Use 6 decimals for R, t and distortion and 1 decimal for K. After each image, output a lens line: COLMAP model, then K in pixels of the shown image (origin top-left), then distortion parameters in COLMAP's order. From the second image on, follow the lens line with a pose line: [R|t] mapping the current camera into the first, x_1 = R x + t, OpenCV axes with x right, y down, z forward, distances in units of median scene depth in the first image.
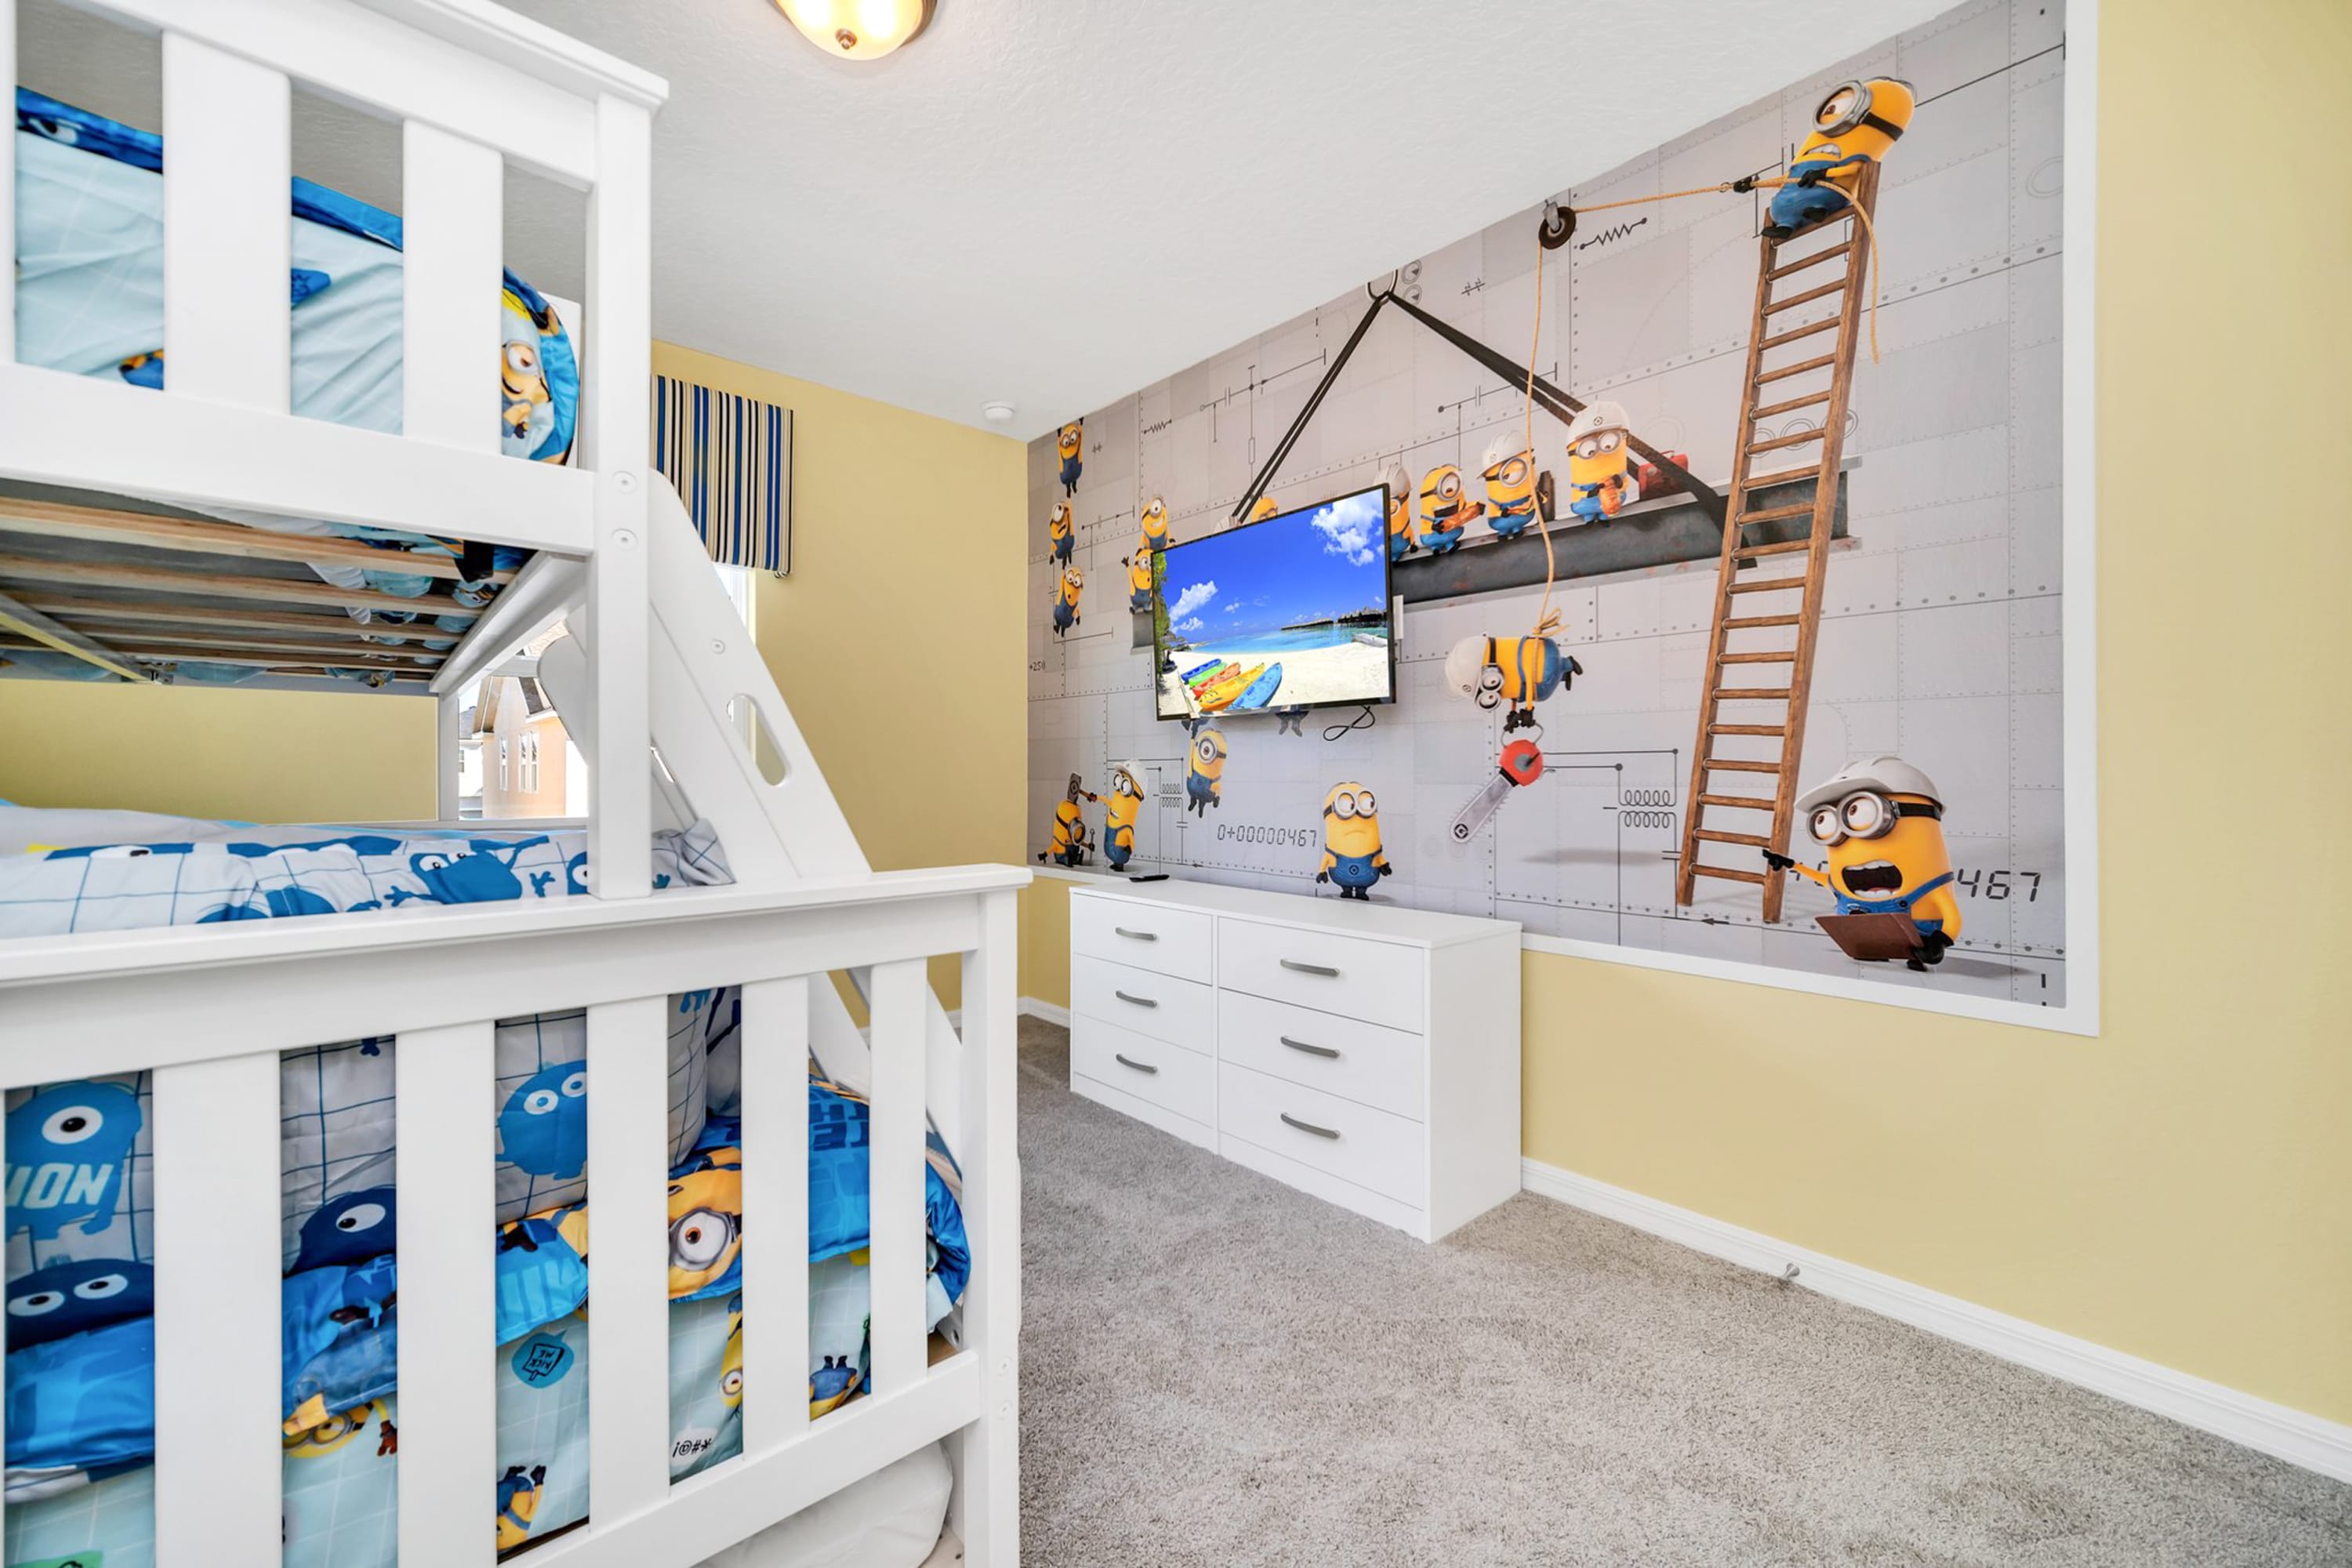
lens RADIAL K [[890.1, 0, 1245.0], [0, 890.1, 777.9], [0, 0, 1]] dist [-0.001353, -0.000083]
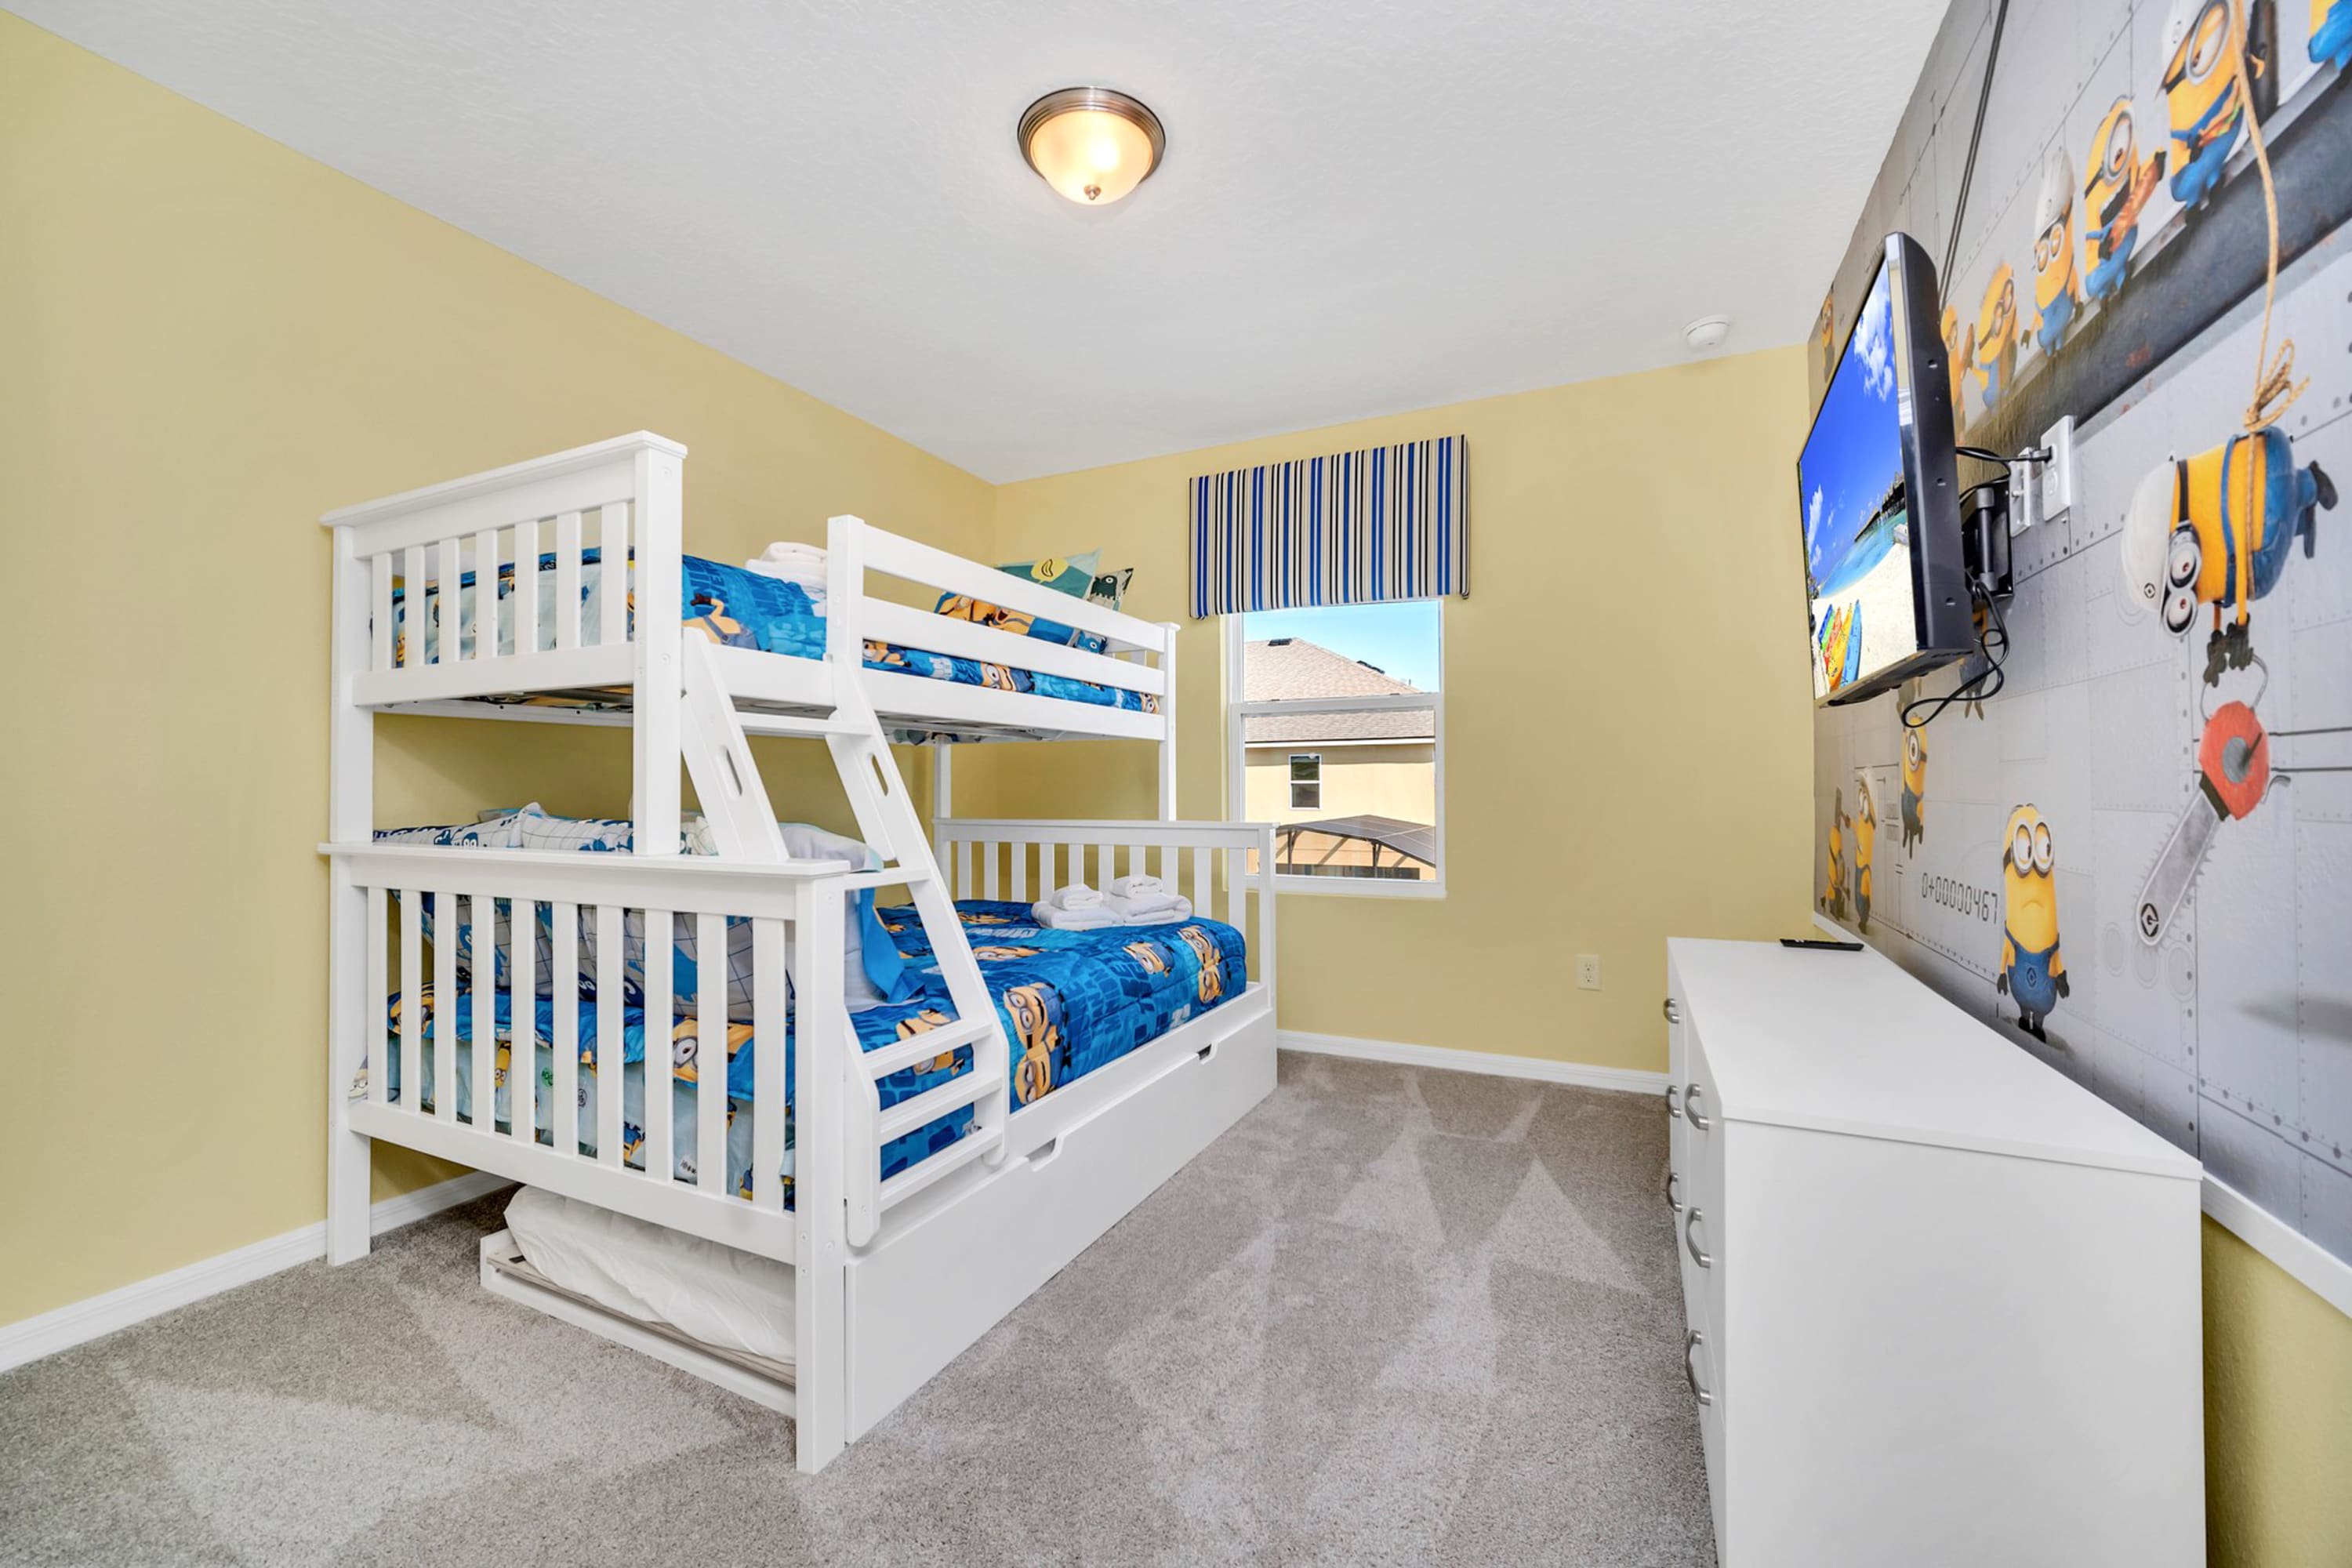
lens RADIAL K [[937.5, 0, 1163.3], [0, 937.5, 778.4], [0, 0, 1]] dist [-0.000506, -0.000154]
pose [[0.370052, -0.011693, -0.928938, 0.485733], [-0.001130, 0.999914, -0.013037, -0.002839], [0.929011, 0.005874, 0.370007, 0.381320]]
